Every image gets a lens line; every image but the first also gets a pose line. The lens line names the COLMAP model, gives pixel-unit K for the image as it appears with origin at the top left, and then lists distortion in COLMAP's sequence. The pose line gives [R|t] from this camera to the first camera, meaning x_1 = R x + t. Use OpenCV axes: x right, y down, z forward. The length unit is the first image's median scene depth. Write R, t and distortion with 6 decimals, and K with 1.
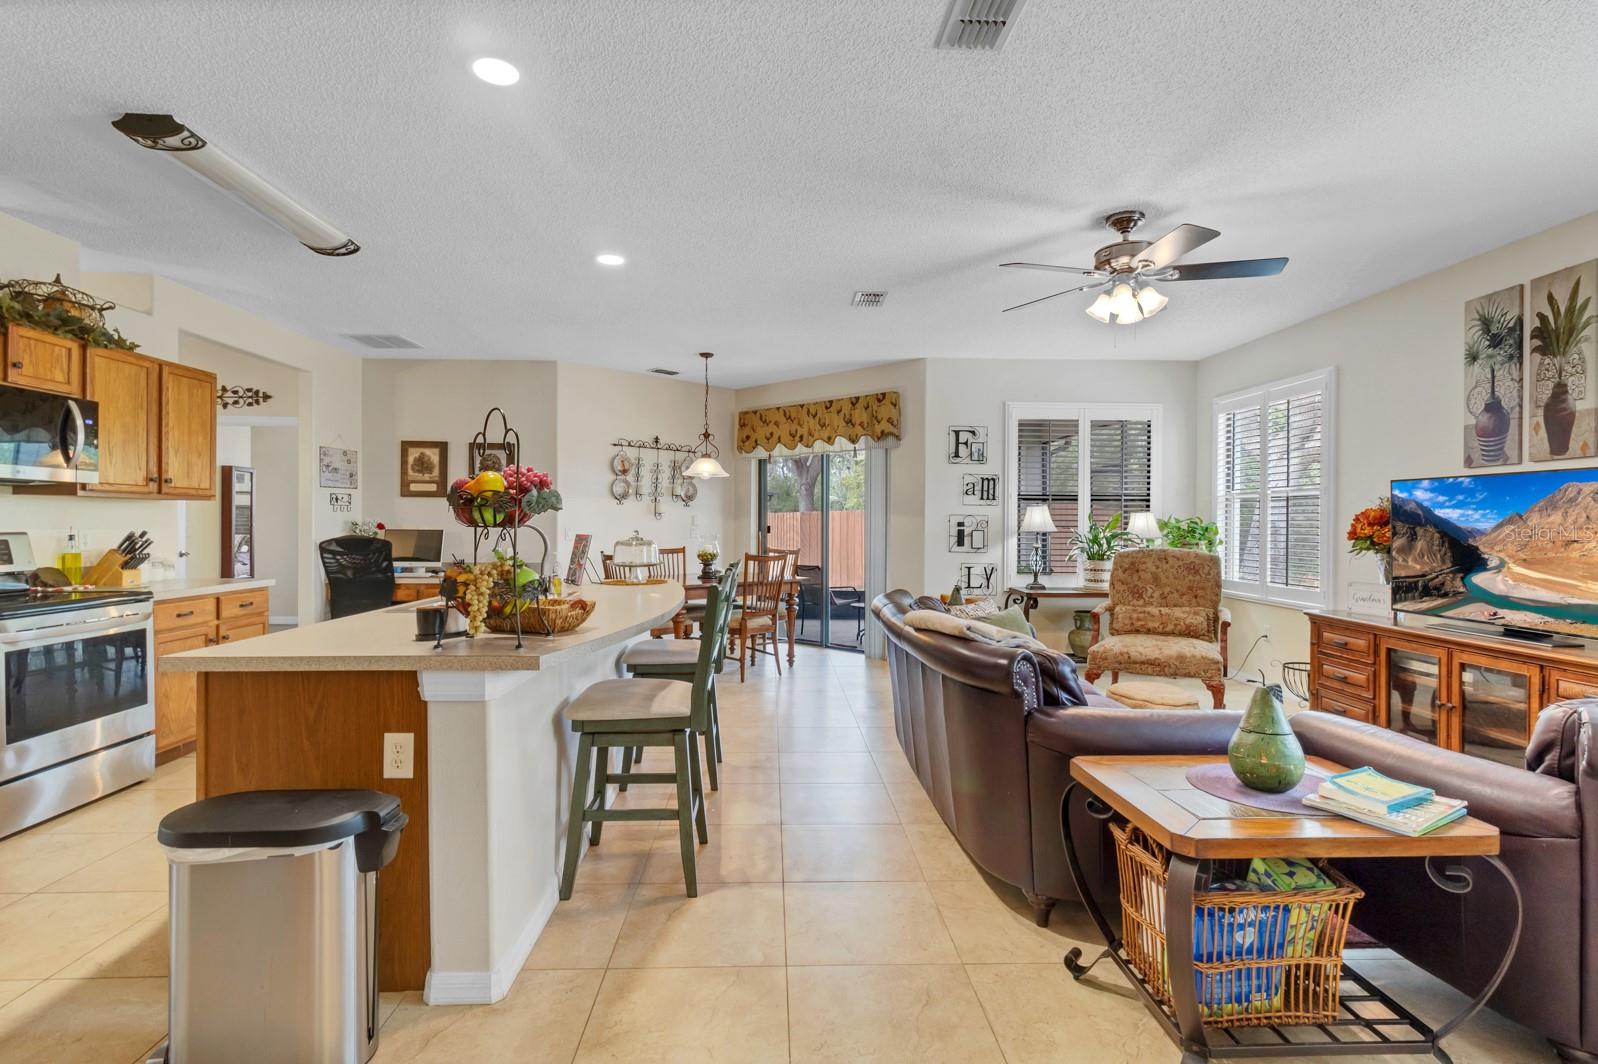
lens RADIAL K [[763.2, 0, 801.2], [0, 763.2, 526.1], [0, 0, 1]] dist [0.003084, 0.000548]
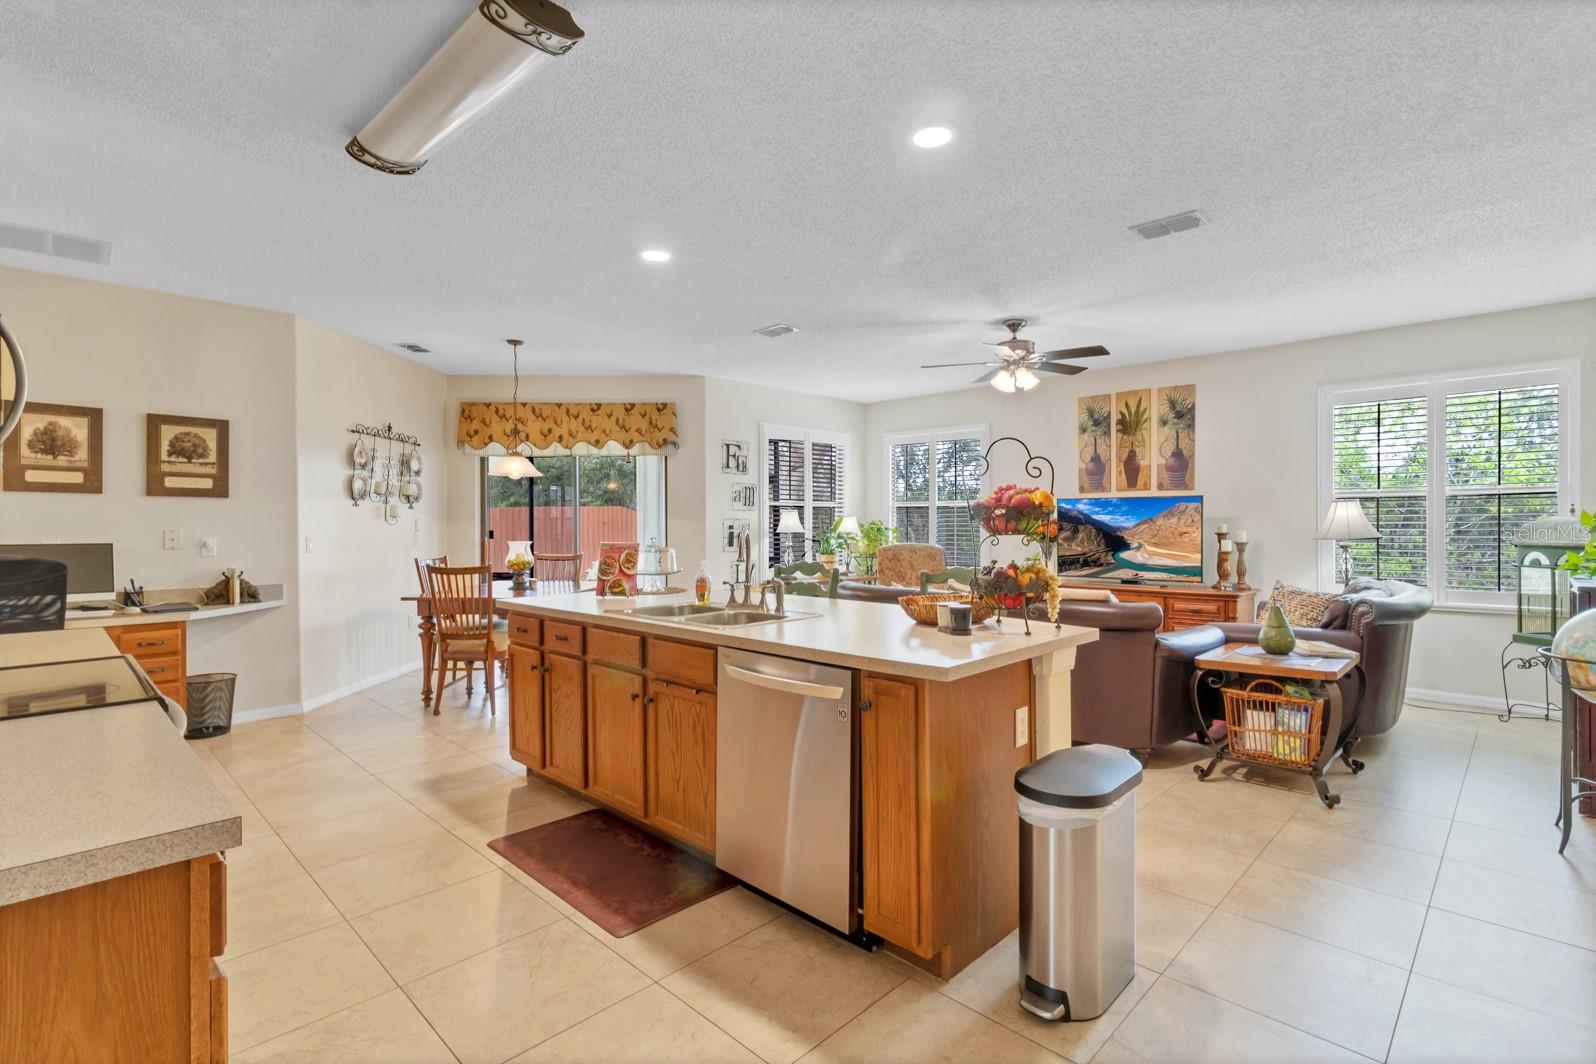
lens RADIAL K [[747.0, 0, 805.2], [0, 747.0, 526.7], [0, 0, 1]] dist [0.002495, 0.000594]
pose [[0.722818, -0.009784, 0.690969, -0.733153], [0.008947, 0.999948, 0.004800, -0.010580], [-0.690980, 0.002712, 0.722869, 0.182469]]
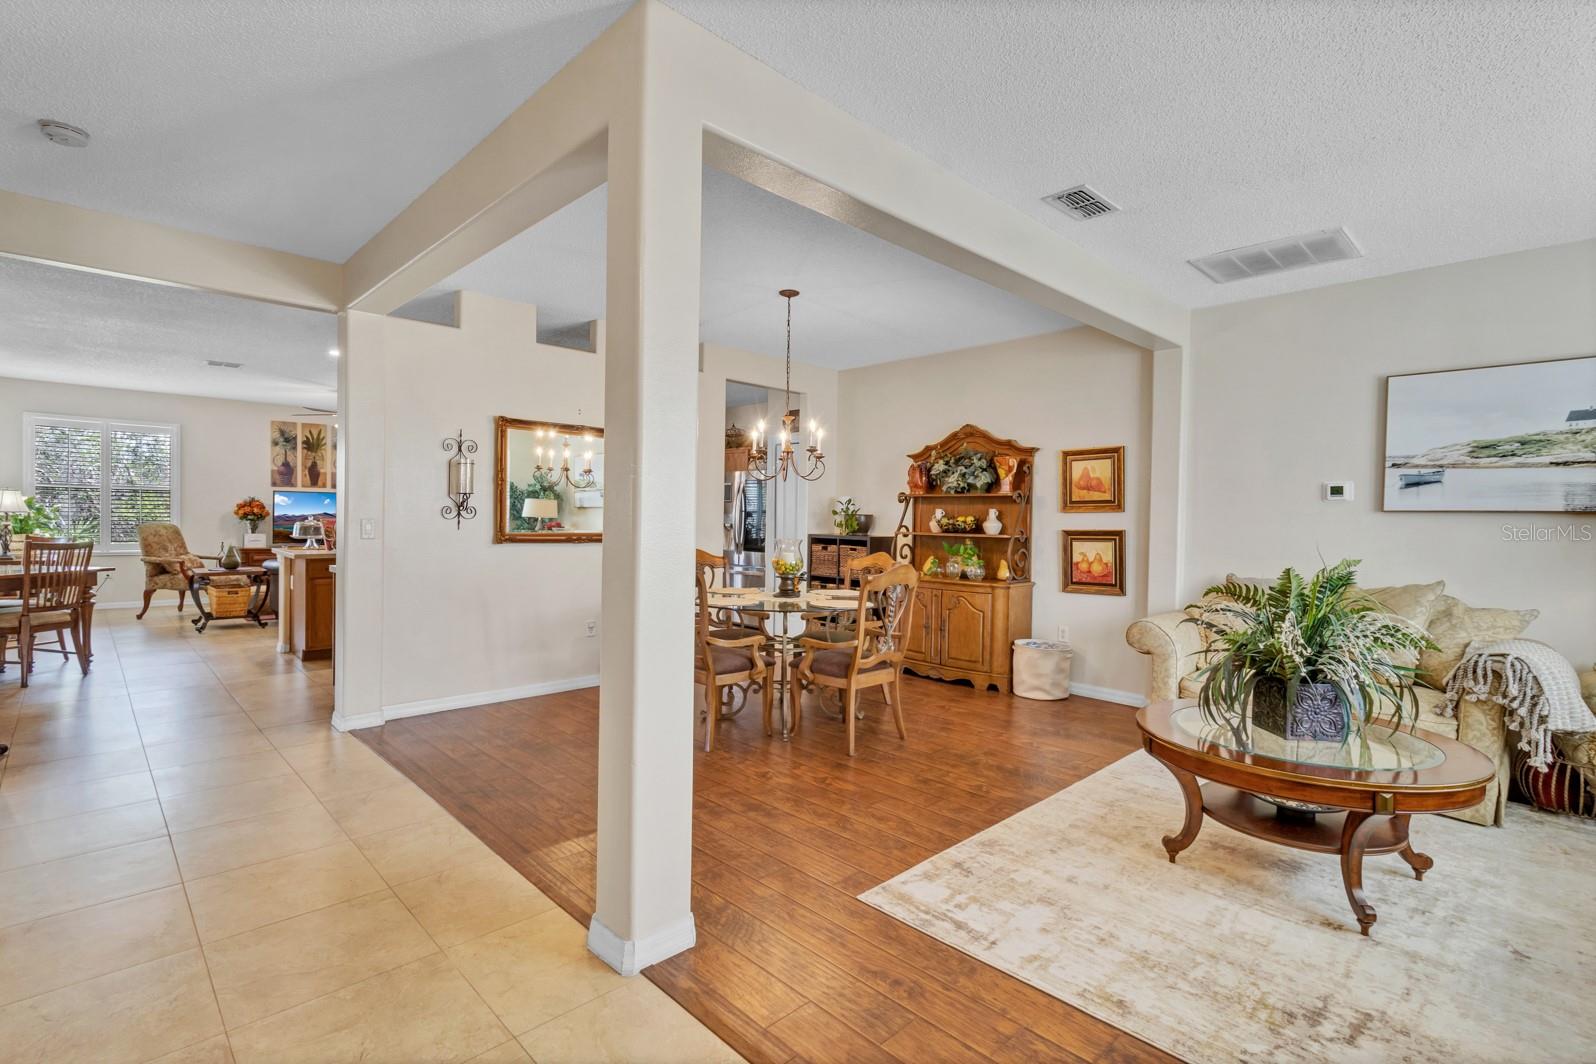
lens RADIAL K [[746.7, 0, 798.0], [0, 746.7, 532.0], [0, 0, 1]] dist [0.000946, 0.000355]
pose [[-0.665411, -0.032566, 0.745767, -2.035906], [-0.019261, 0.999464, 0.026458, -0.021796], [-0.746229, 0.003241, -0.665682, 1.273454]]
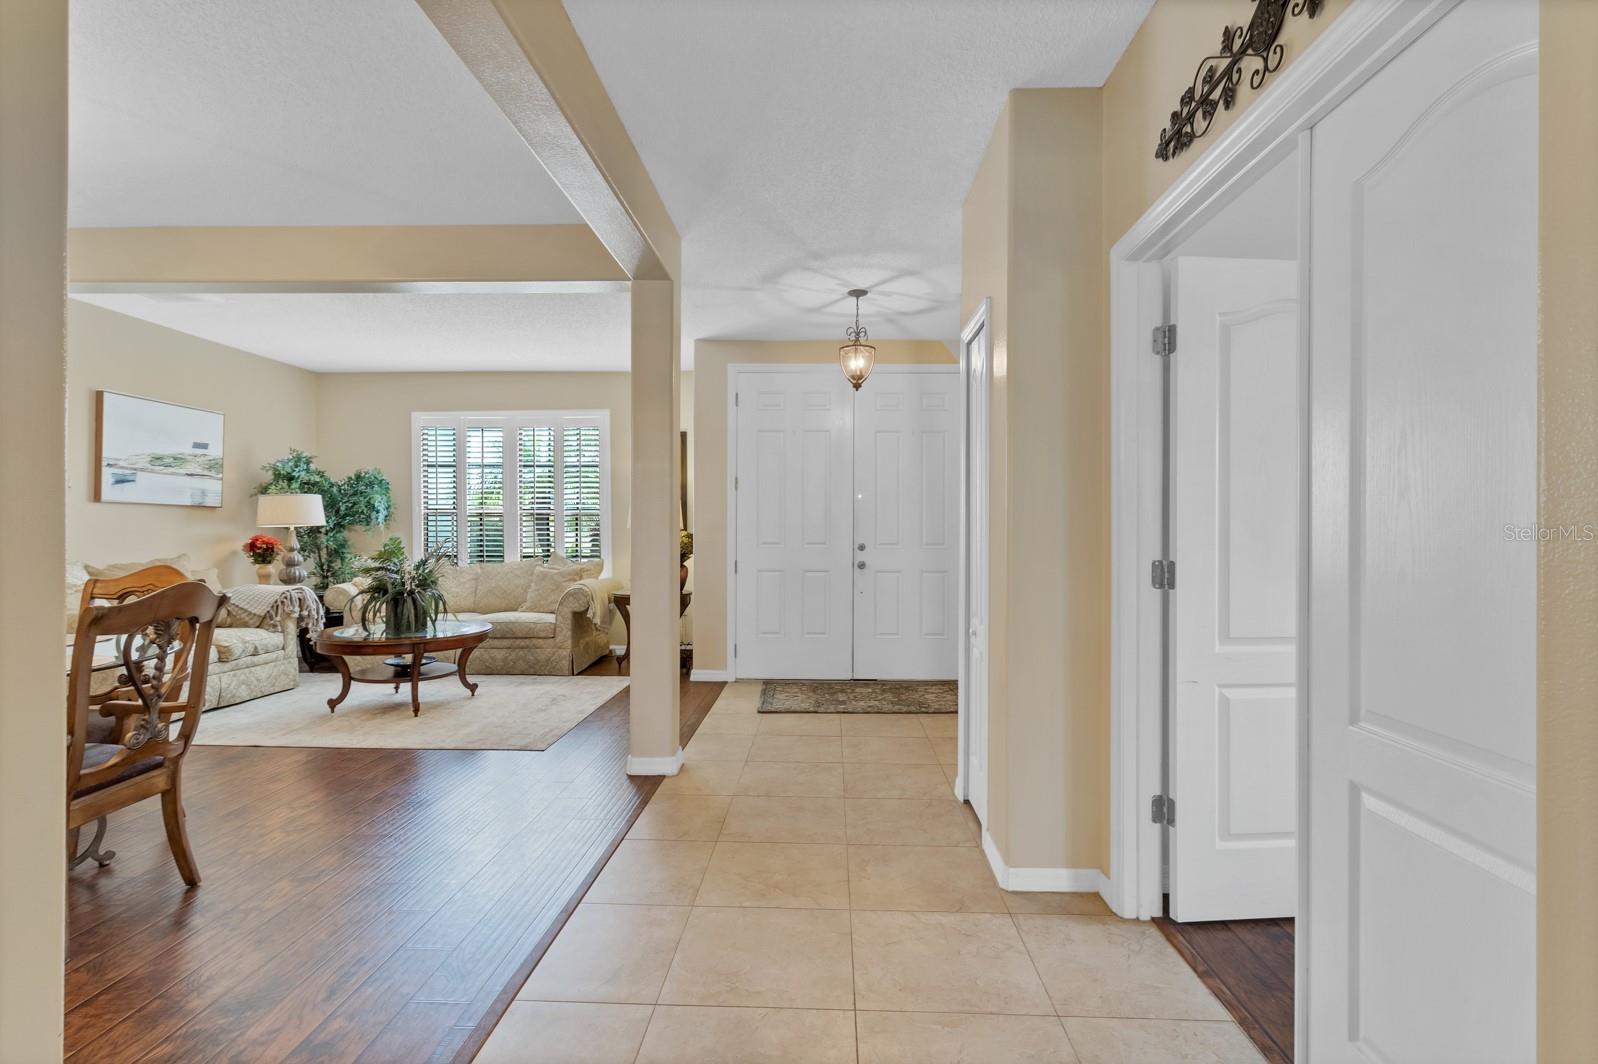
lens RADIAL K [[736.3, 0, 802.1], [0, 736.3, 528.4], [0, 0, 1]] dist [-0.001355, 0.000032]
pose [[-0.083302, -0.010381, -0.996470, -0.775693], [-0.009310, 0.999910, -0.009638, 0.003976], [0.996481, 0.008475, -0.083391, 1.253449]]
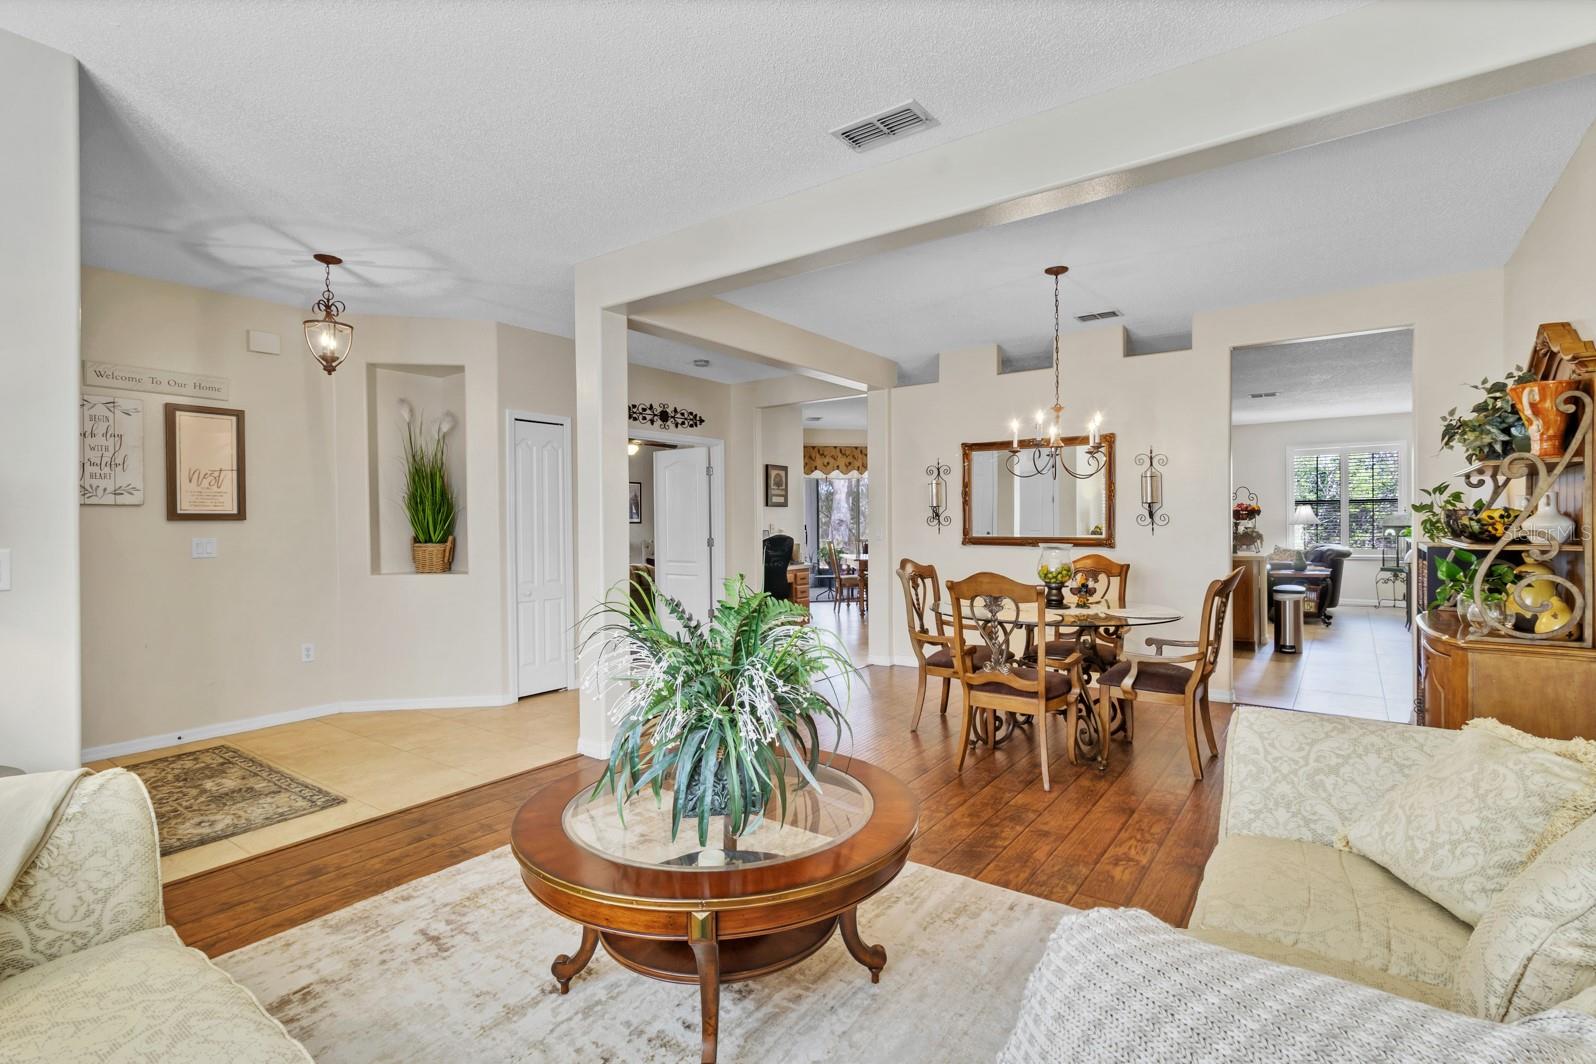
lens RADIAL K [[735.4, 0, 801.1], [0, 735.4, 528.4], [0, 0, 1]] dist [-0.001355, 0.000032]
pose [[0.623882, -0.019627, 0.781272, -2.171739], [0.016200, 0.999795, 0.012180, -0.018809], [-0.781350, 0.005057, 0.624072, 0.240116]]
